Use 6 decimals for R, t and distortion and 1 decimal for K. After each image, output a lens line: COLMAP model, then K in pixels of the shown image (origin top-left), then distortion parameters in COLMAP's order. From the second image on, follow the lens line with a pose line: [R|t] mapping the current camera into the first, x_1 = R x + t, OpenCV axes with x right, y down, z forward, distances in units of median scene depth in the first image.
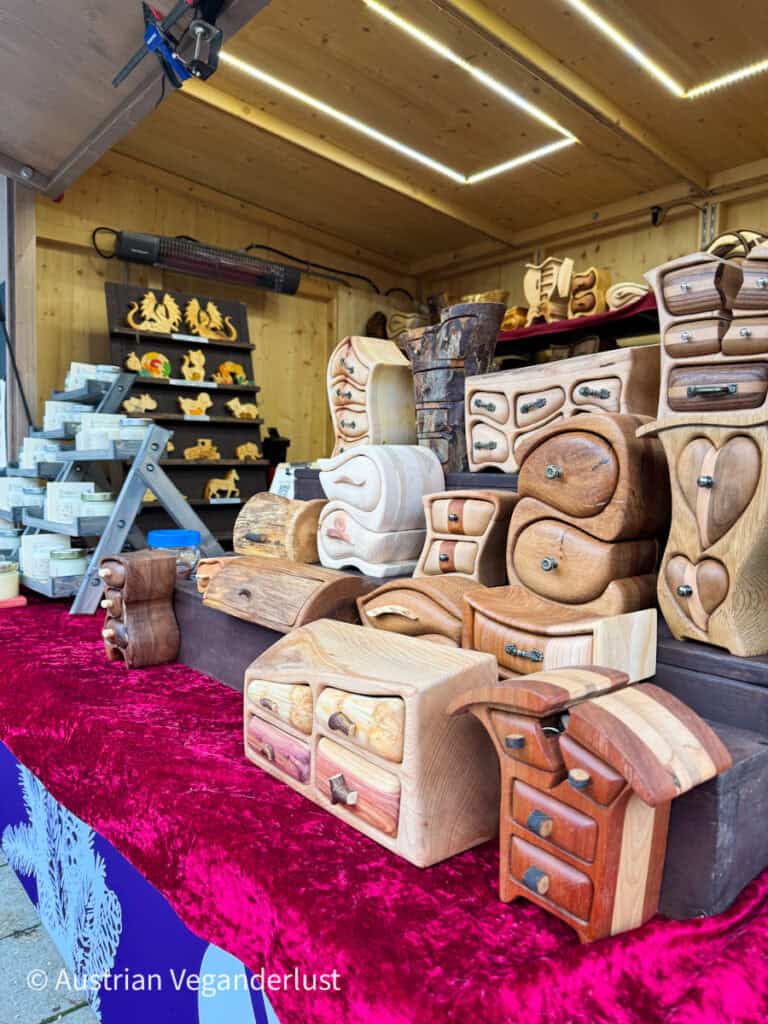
lens RADIAL K [[724.2, 0, 383.7], [0, 724.2, 512.8], [0, 0, 1]] dist [-0.001899, -0.000353]
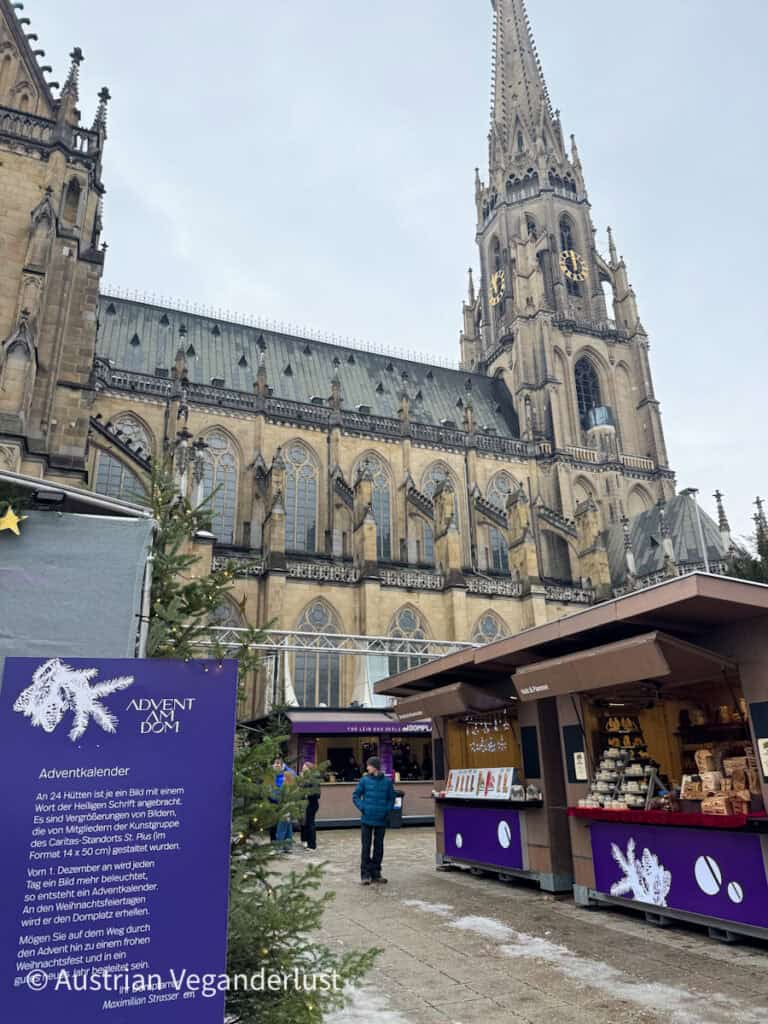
lens RADIAL K [[724.2, 0, 383.6], [0, 724.2, 513.7], [0, 0, 1]] dist [-0.001899, -0.000353]
pose [[0.941053, -0.154802, -0.300758, -0.372986], [0.022883, 0.916233, -0.399991, 0.256254], [0.337484, 0.369531, 0.865766, -5.264312]]
